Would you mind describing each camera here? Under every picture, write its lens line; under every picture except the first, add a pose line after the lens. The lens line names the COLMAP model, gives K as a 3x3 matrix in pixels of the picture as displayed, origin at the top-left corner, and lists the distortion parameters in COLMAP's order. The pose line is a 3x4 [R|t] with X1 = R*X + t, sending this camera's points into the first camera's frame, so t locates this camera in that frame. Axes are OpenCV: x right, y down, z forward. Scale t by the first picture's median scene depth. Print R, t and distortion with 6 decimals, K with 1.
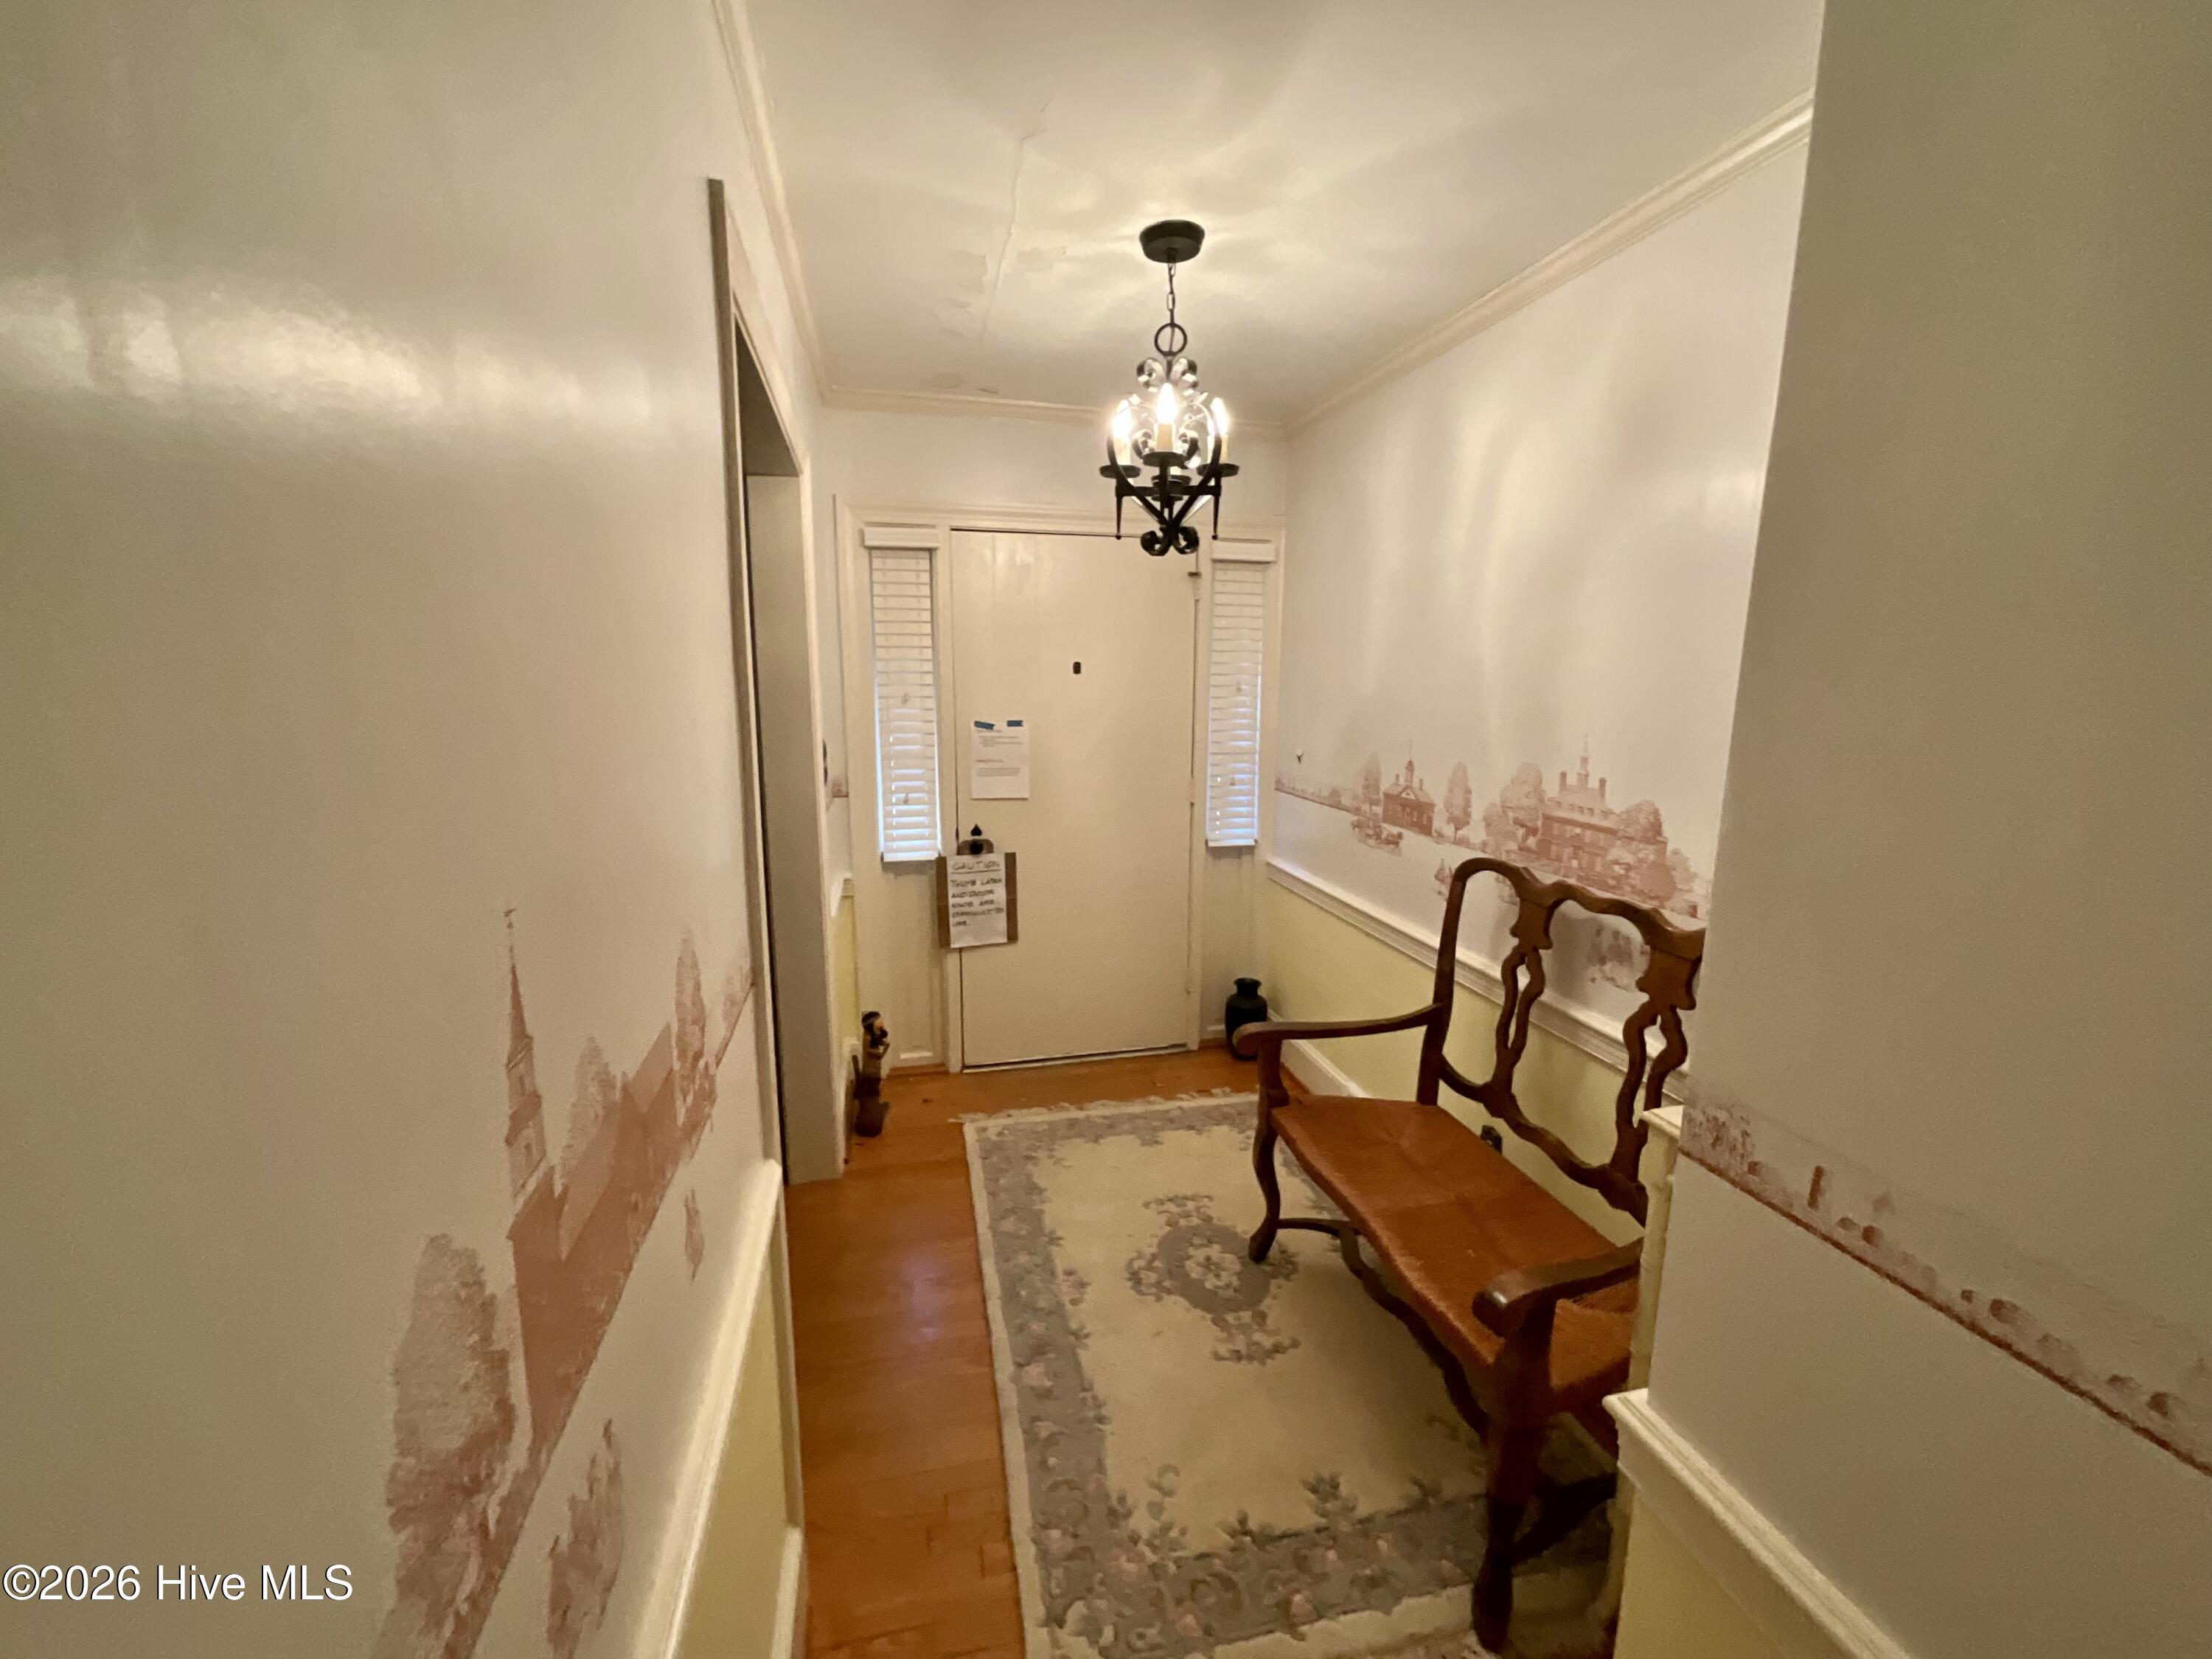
lens RADIAL K [[893.5, 0, 1106.0], [0, 893.5, 835.3], [0, 0, 1]] dist [0.000270, -0.000219]
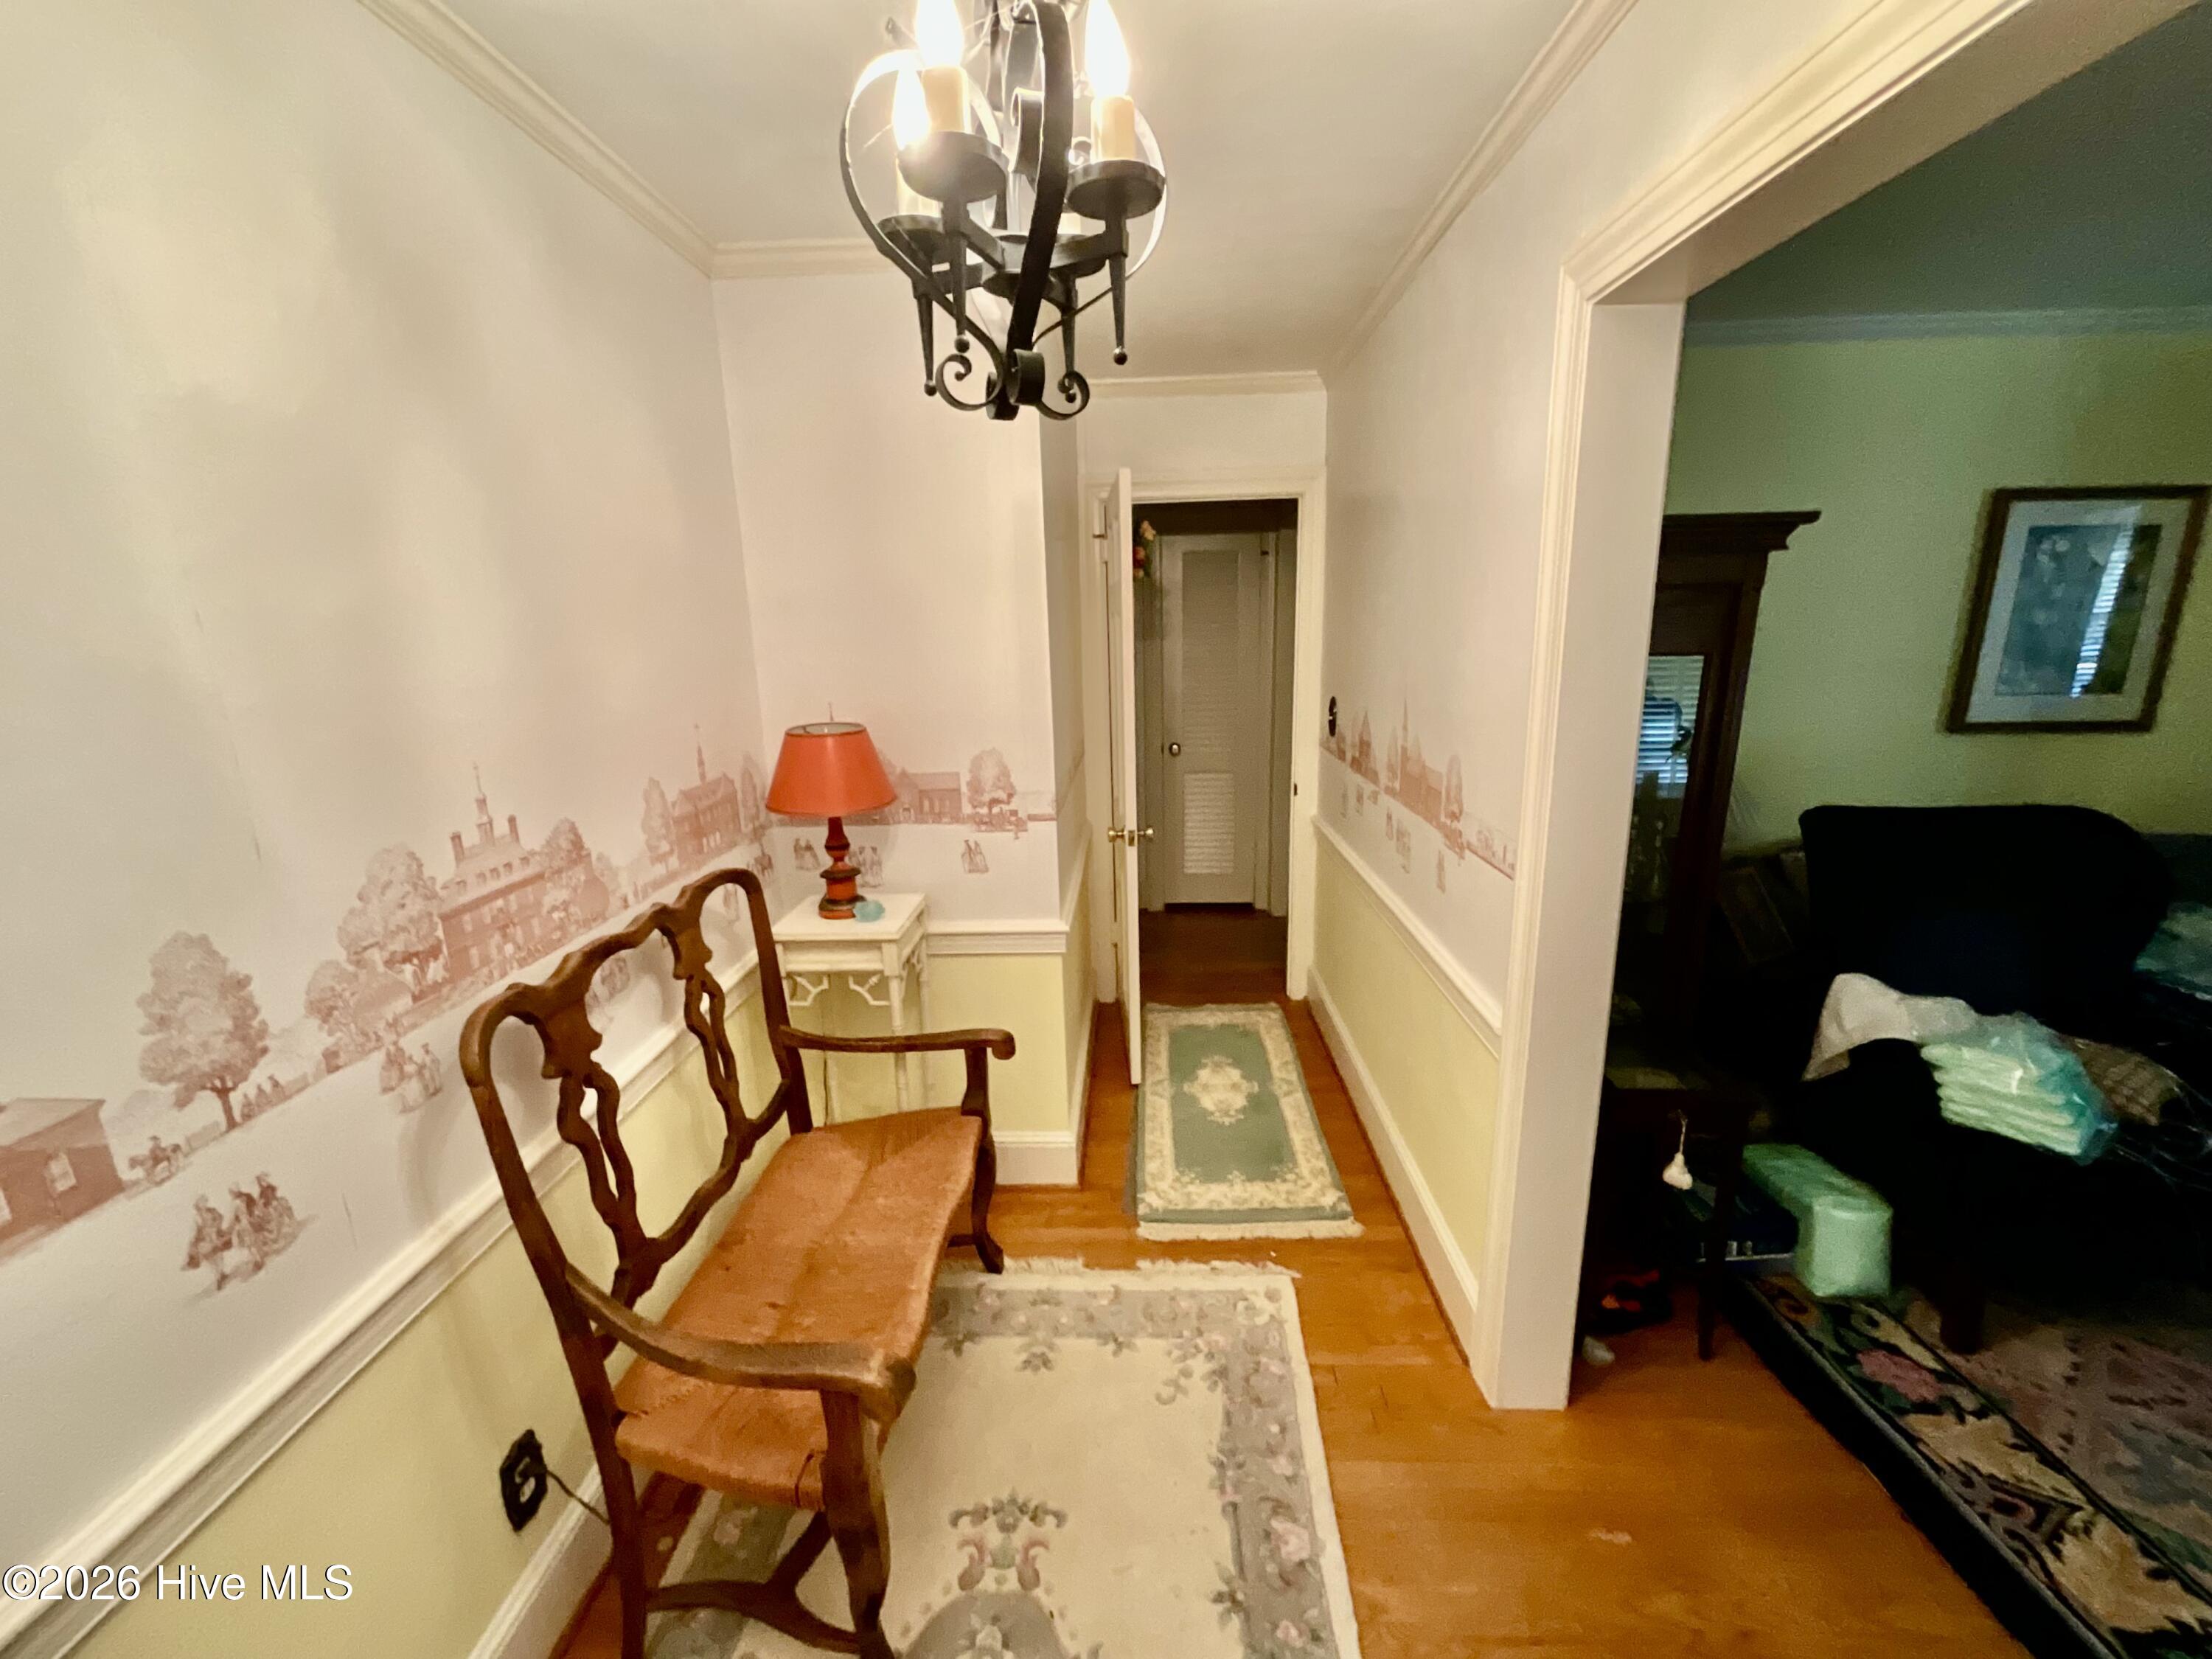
lens RADIAL K [[893.5, 0, 1107.7], [0, 893.5, 827.7], [0, 0, 1]] dist [0.000270, -0.000219]
pose [[-0.962770, -0.051838, 0.265306, -0.096829], [0.058783, 0.917807, 0.392650, -0.298595], [-0.263854, 0.393627, -0.880590, 1.454737]]
